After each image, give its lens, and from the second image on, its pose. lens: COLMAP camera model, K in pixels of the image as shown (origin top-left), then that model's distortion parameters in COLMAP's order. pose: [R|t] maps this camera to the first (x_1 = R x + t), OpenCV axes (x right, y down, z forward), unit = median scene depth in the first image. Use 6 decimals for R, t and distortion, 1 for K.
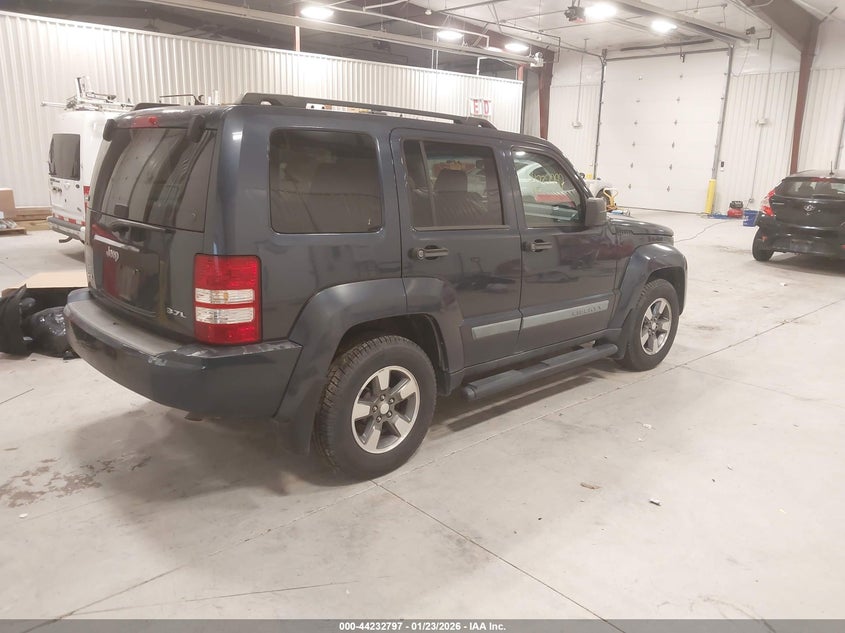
lens RADIAL K [[660.8, 0, 420.1], [0, 660.8, 313.5], [0, 0, 1]] dist [0.006598, 0.001466]
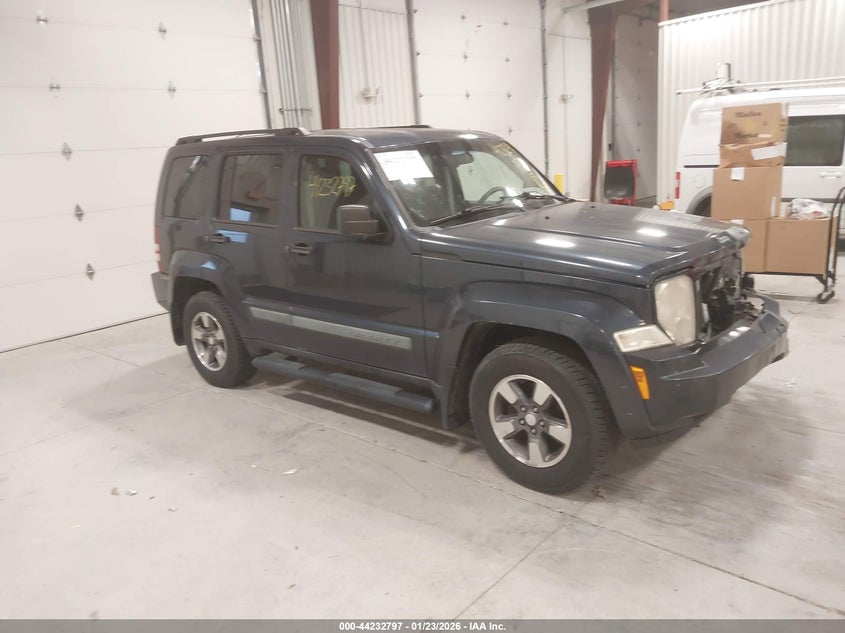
lens RADIAL K [[660.8, 0, 420.1], [0, 660.8, 313.5], [0, 0, 1]] dist [0.006598, 0.001466]
pose [[0.108938, 0.205912, -0.972488, 1.097336], [-0.164520, 0.968553, 0.186649, -0.207131], [0.980340, 0.139660, 0.139388, 0.961277]]
